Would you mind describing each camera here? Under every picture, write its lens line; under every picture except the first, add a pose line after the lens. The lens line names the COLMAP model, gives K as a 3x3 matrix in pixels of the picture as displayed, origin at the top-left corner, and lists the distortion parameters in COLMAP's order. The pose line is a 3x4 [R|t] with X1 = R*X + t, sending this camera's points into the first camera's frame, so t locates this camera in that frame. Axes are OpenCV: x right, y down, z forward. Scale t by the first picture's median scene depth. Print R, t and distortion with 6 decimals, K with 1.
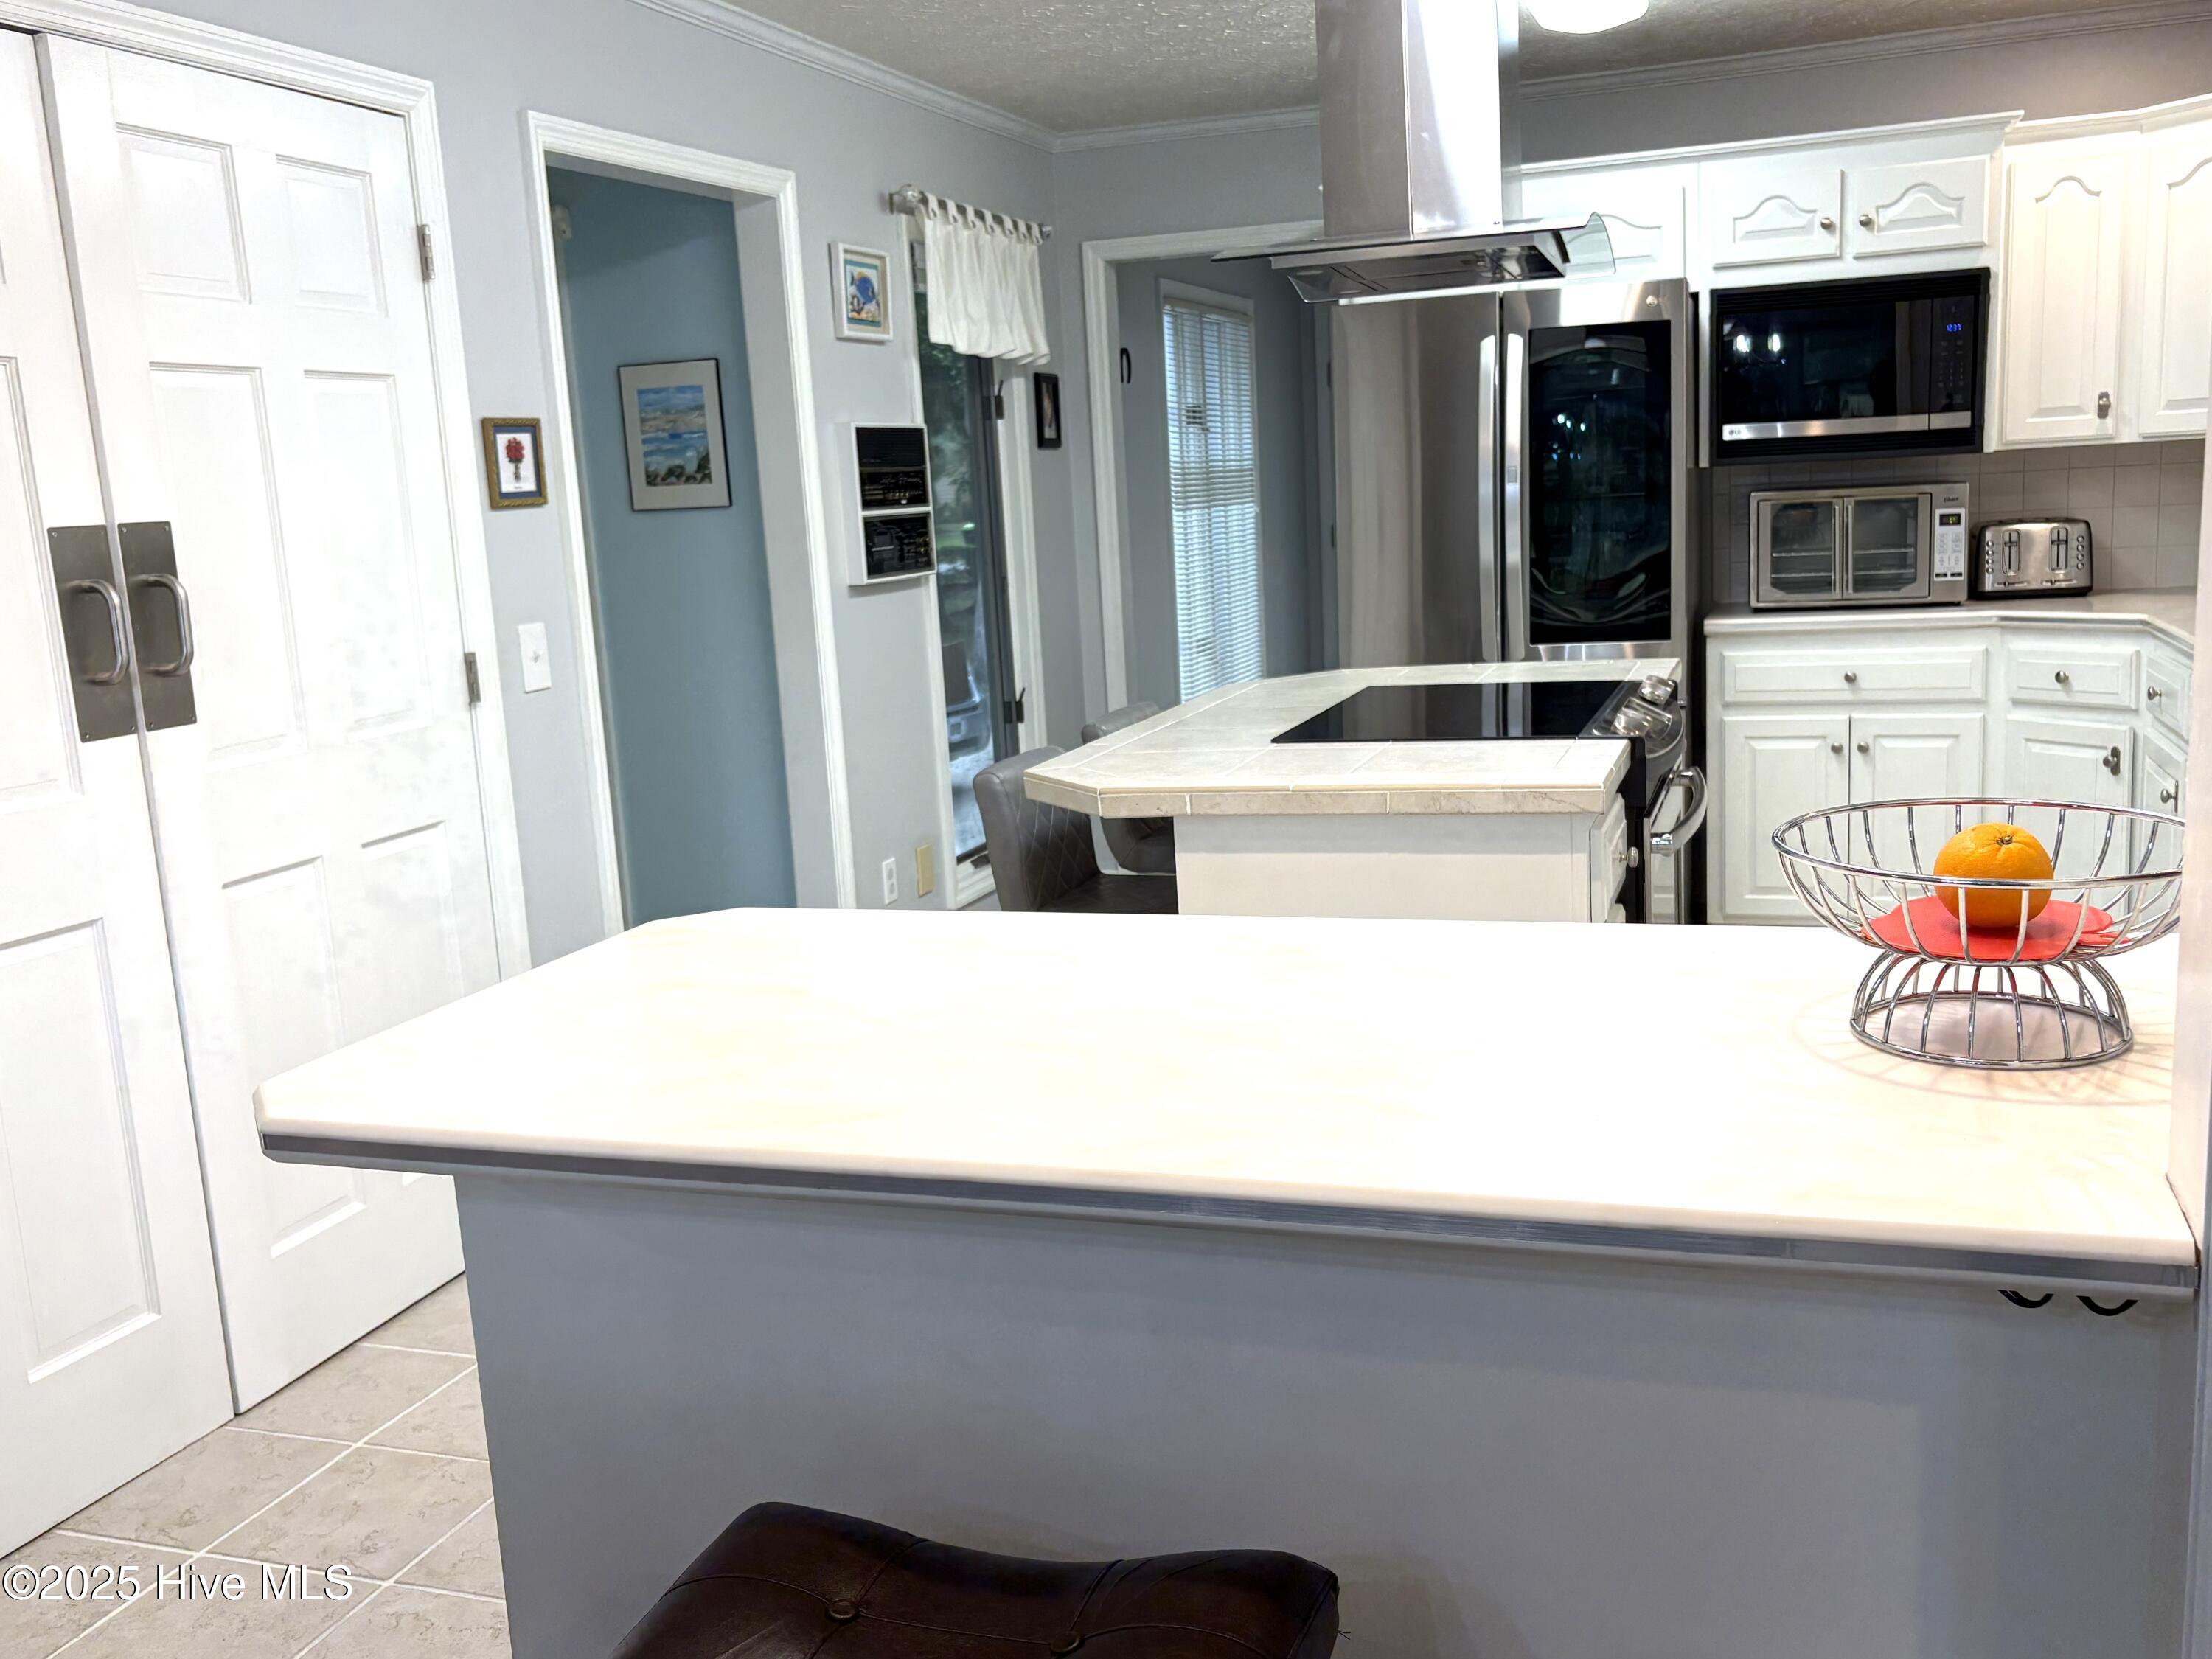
lens RADIAL K [[1962.5, 0, 1091.9], [0, 1962.5, 850.4], [0, 0, 1]] dist [0.055693, -0.062621]
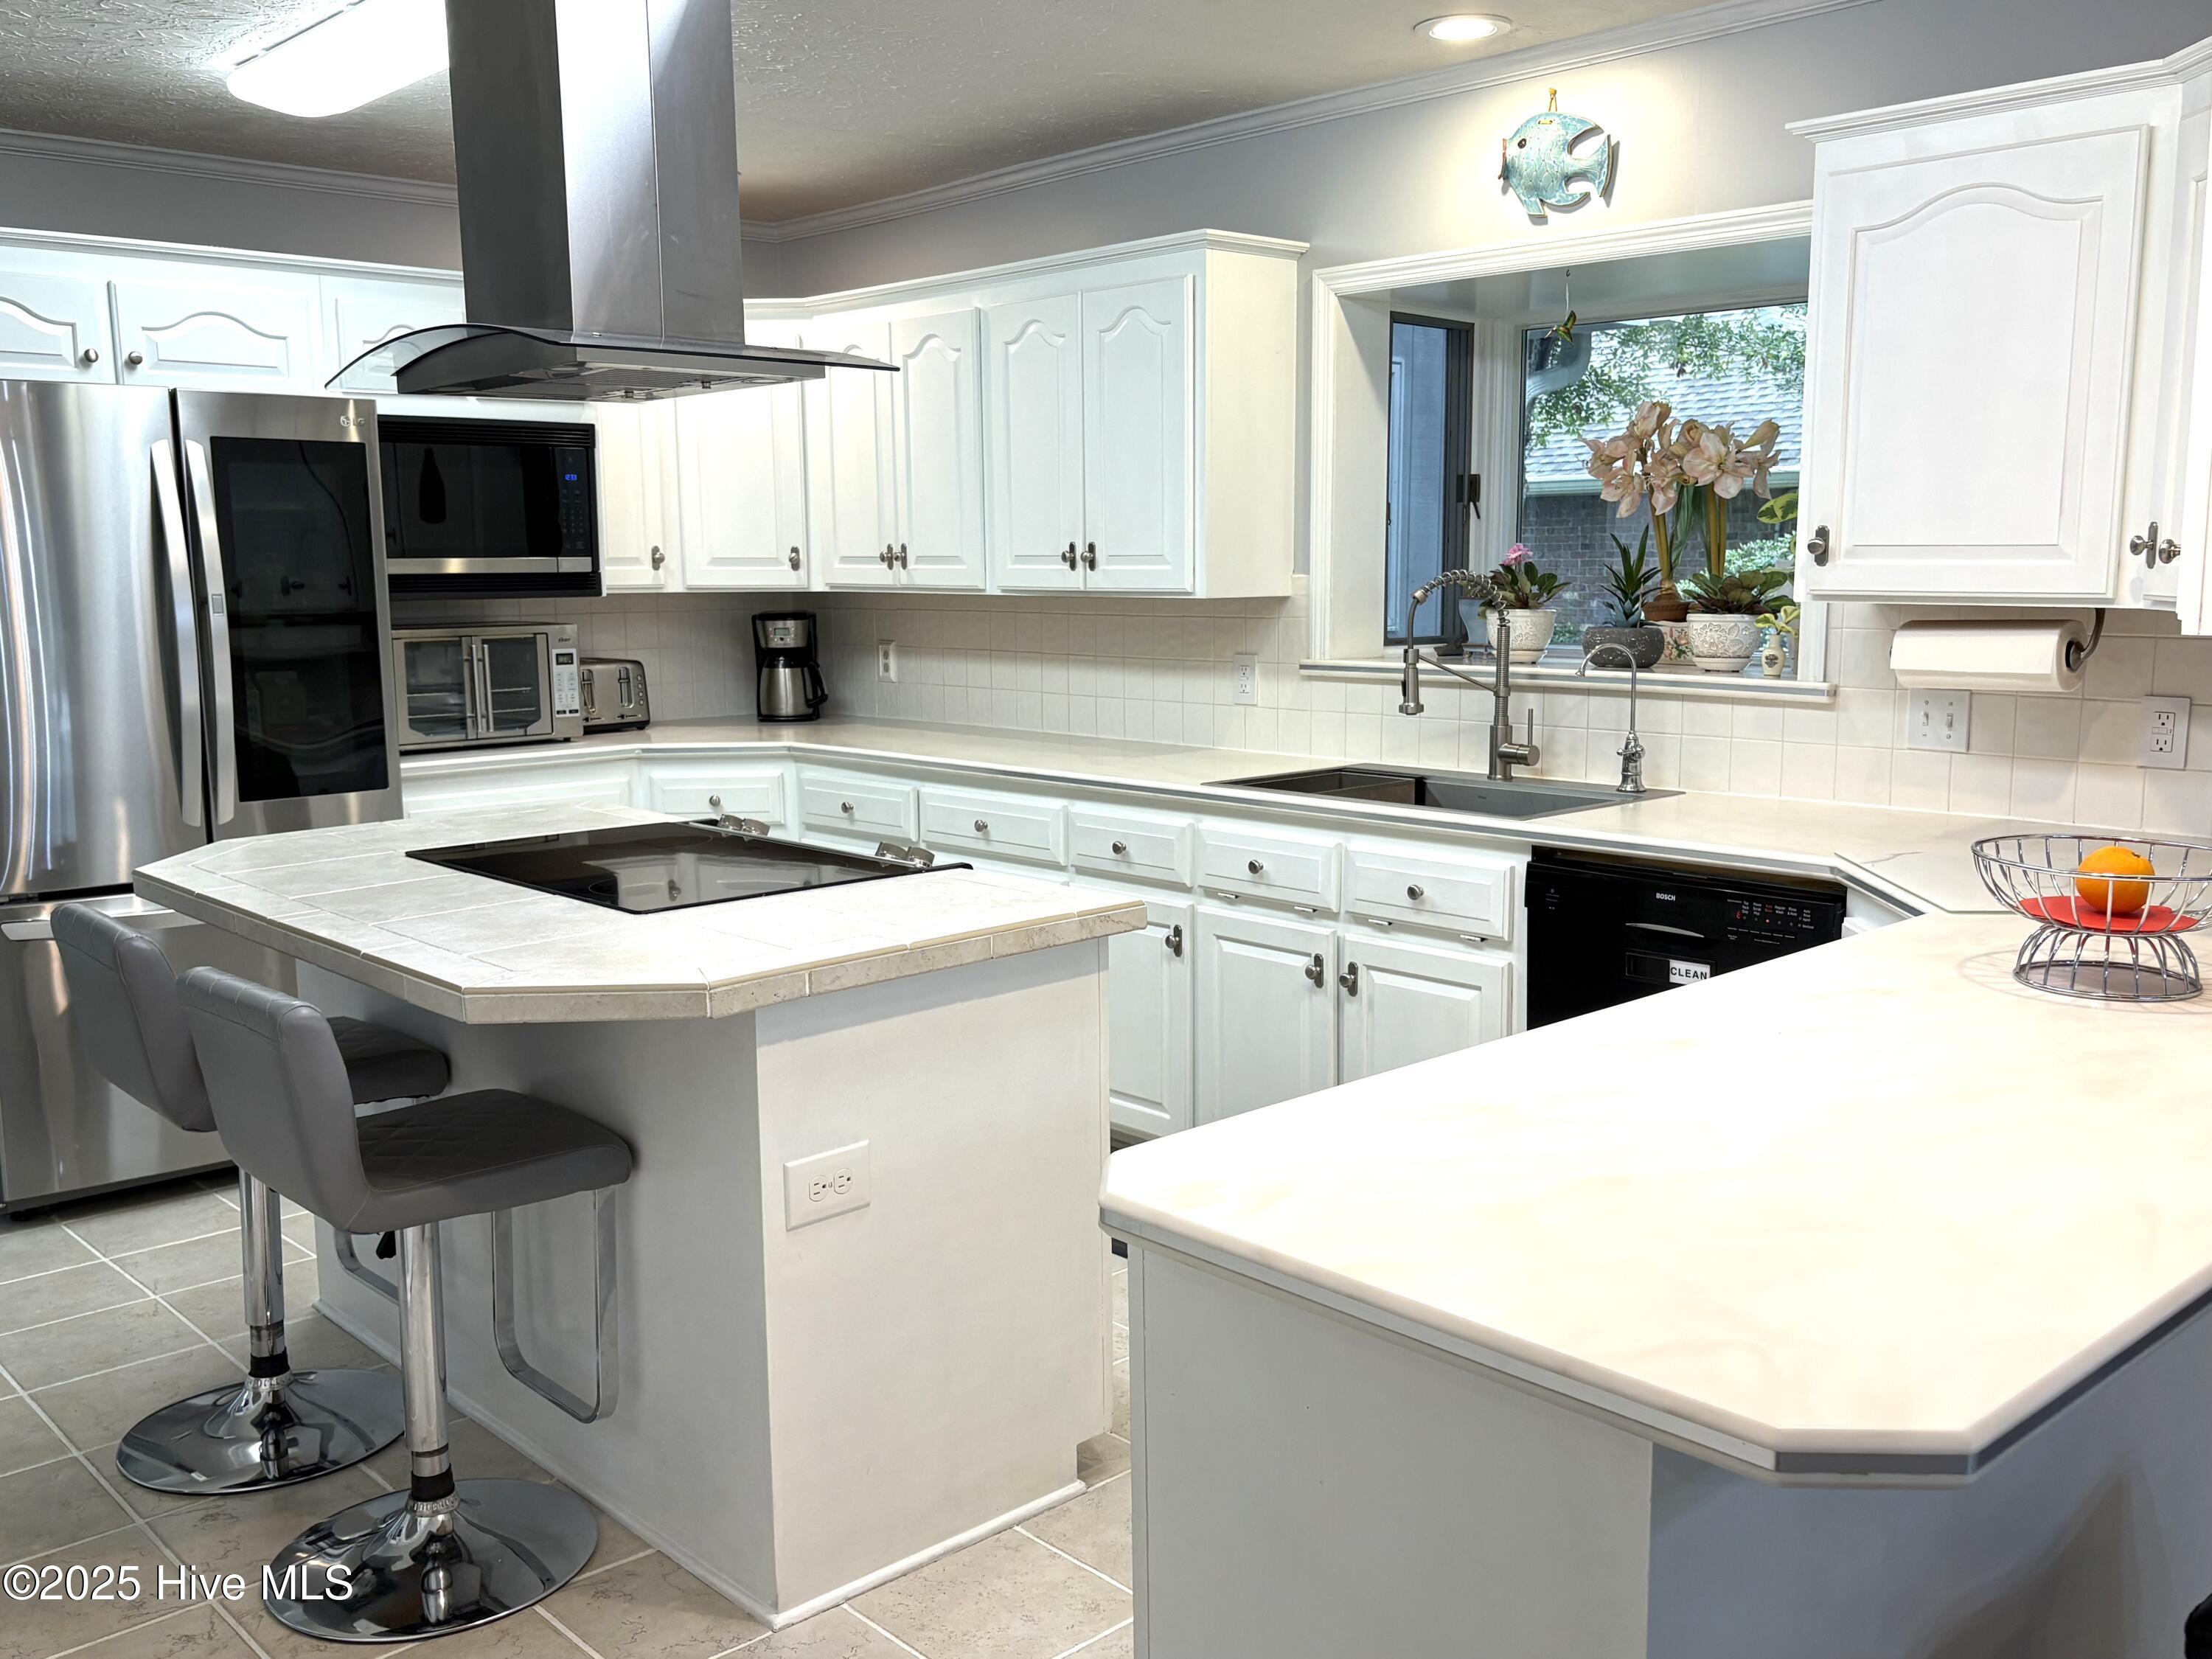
lens RADIAL K [[1962.5, 0, 1118.4], [0, 1962.5, 845.2], [0, 0, 1]] dist [0.055693, -0.062621]
pose [[0.477491, -0.080227, 0.874966, -0.346182], [0.143019, 0.989639, 0.012692, -0.041869], [-0.866919, 0.119076, 0.484017, 0.258302]]
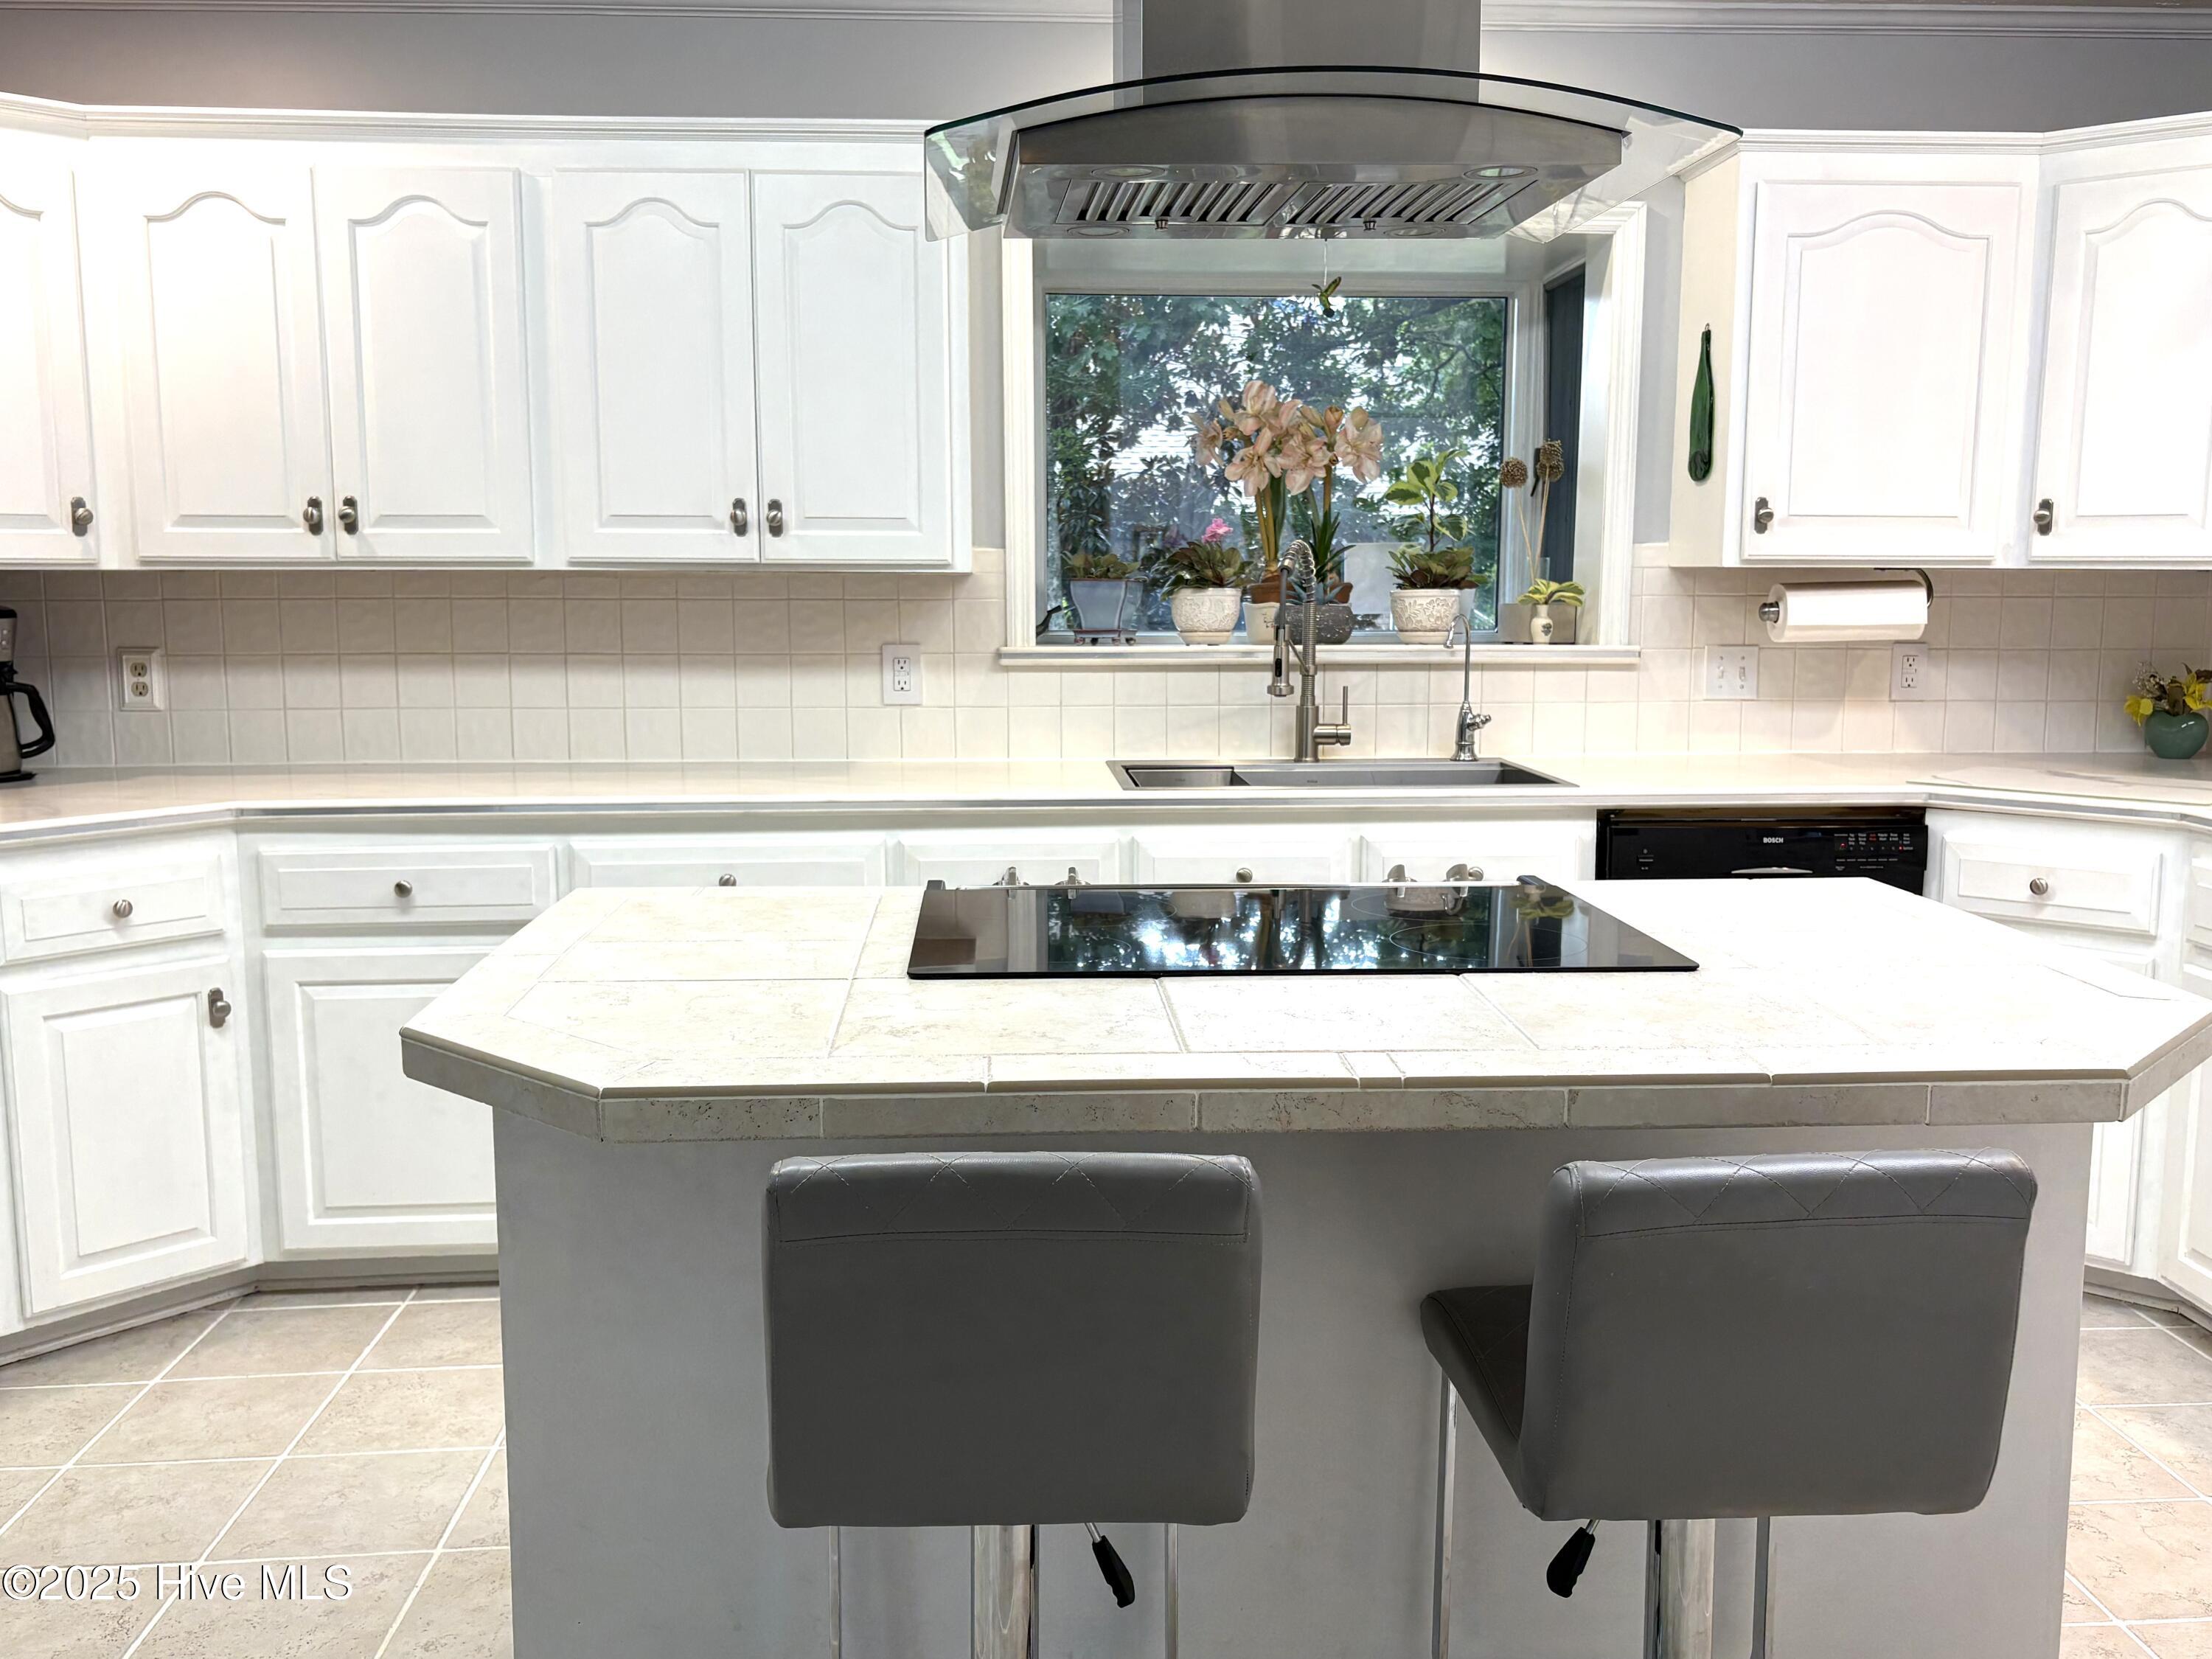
lens RADIAL K [[1962.5, 0, 1108.4], [0, 1962.5, 835.0], [0, 0, 1]] dist [0.055693, -0.062621]
pose [[-0.384741, -0.068365, 0.920489, -0.240441], [0.188476, 0.970423, 0.150851, -0.140926], [-0.903577, 0.231529, -0.360476, 0.877039]]
